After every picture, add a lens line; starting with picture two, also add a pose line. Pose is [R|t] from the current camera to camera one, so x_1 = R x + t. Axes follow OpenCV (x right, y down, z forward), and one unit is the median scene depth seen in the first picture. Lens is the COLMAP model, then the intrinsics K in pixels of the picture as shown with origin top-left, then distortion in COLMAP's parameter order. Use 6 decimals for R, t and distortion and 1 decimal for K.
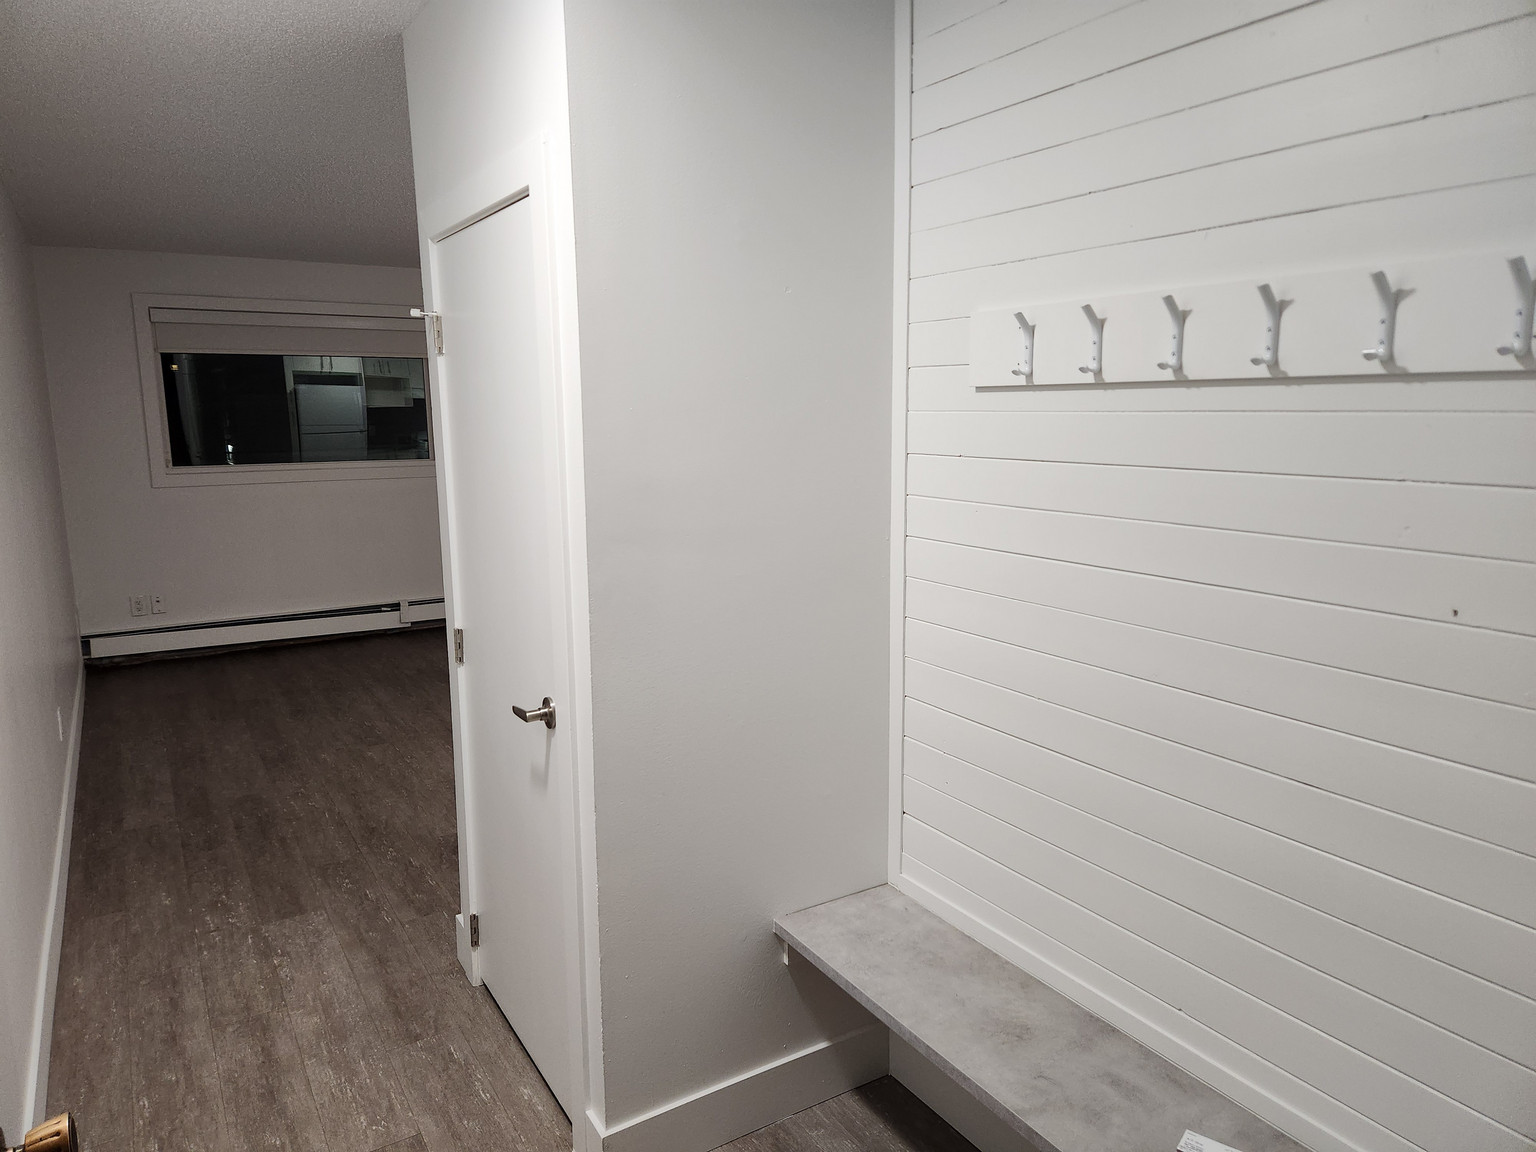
lens RADIAL K [[1026.3, 0, 776.7], [0, 1026.3, 598.8], [0, 0, 1]] dist [0.077198, -0.072461]
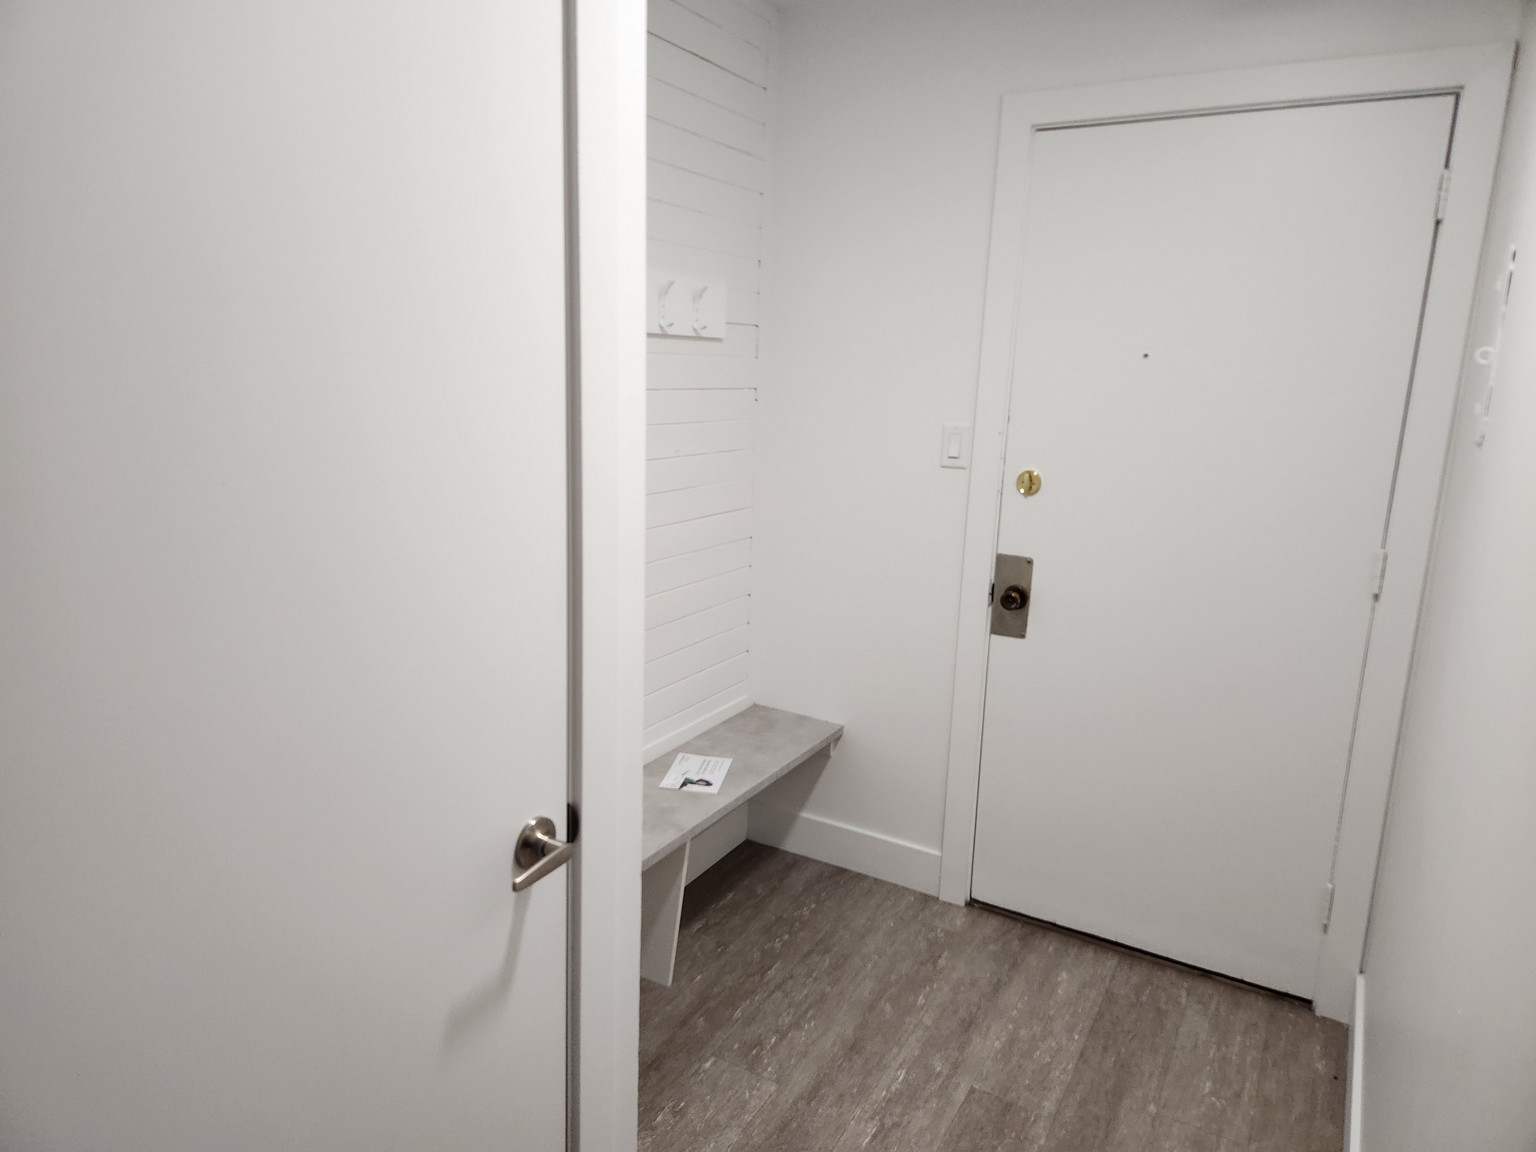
lens RADIAL K [[1026.3, 0, 753.3], [0, 1026.3, 573.7], [0, 0, 1]] dist [0.077198, -0.072461]
pose [[-0.465940, -0.163414, 0.869595, -0.734752], [0.156398, 0.952112, 0.262720, -0.170957], [-0.870884, 0.258415, -0.418069, 1.062765]]
